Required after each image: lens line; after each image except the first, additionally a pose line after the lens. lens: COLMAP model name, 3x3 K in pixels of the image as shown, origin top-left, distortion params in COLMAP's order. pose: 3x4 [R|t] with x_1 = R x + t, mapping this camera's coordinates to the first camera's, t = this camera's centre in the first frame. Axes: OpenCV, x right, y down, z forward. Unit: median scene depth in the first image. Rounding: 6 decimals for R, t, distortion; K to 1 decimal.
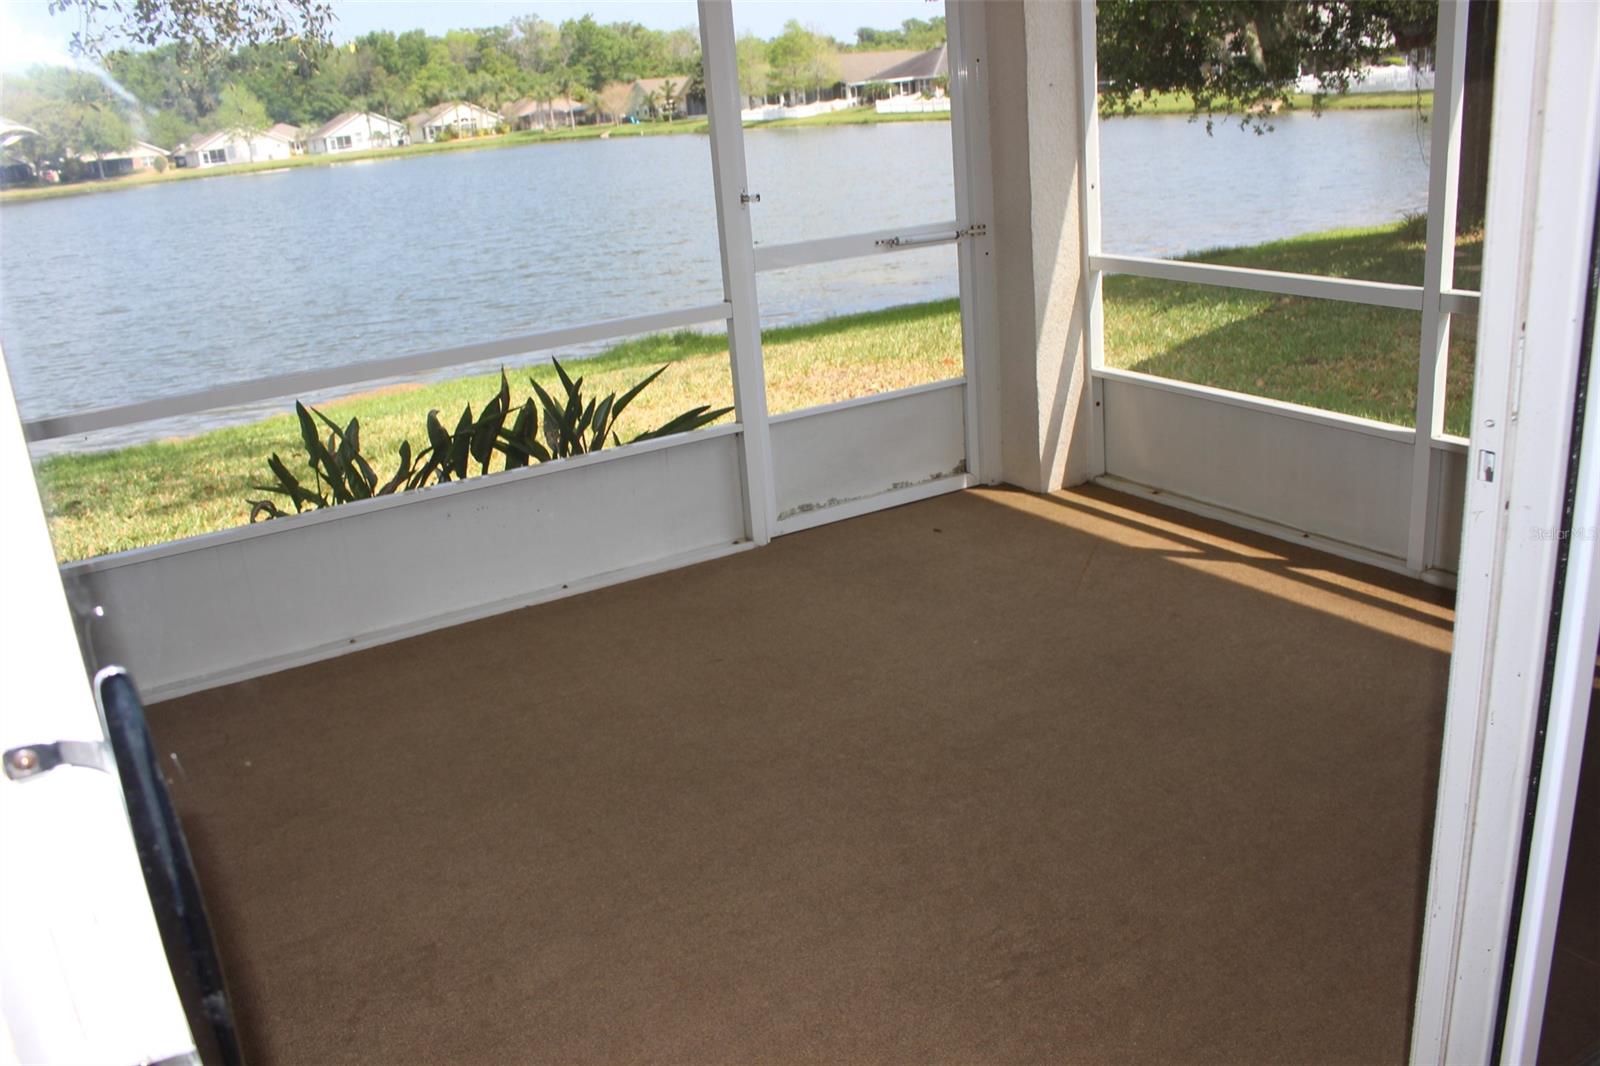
lens RADIAL K [[1341.8, 0, 803.0], [0, 1341.8, 554.0], [0, 0, 1]] dist [-0.158378, 0.131158]
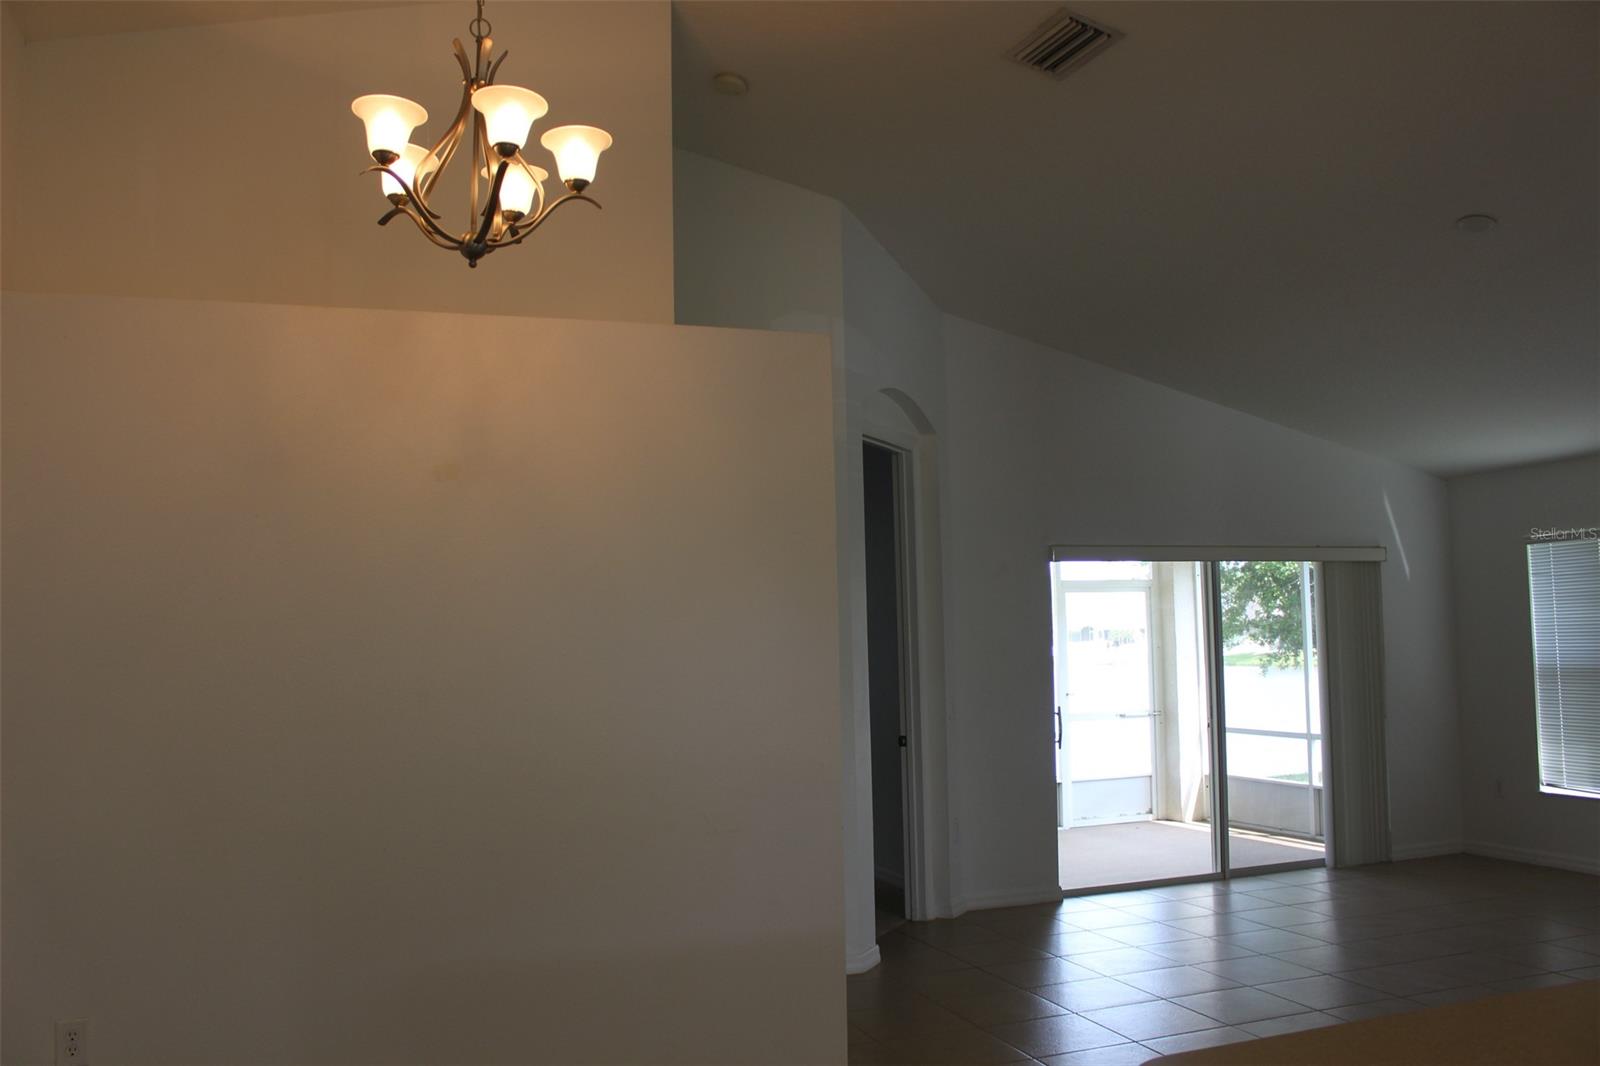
lens RADIAL K [[1341.8, 0, 803.0], [0, 1341.8, 554.0], [0, 0, 1]] dist [-0.158378, 0.131158]
pose [[0.982022, 0.041927, -0.184049, -0.073112], [-0.108634, 0.922901, -0.369394, 0.449156], [0.154372, 0.382747, 0.910864, -1.414962]]
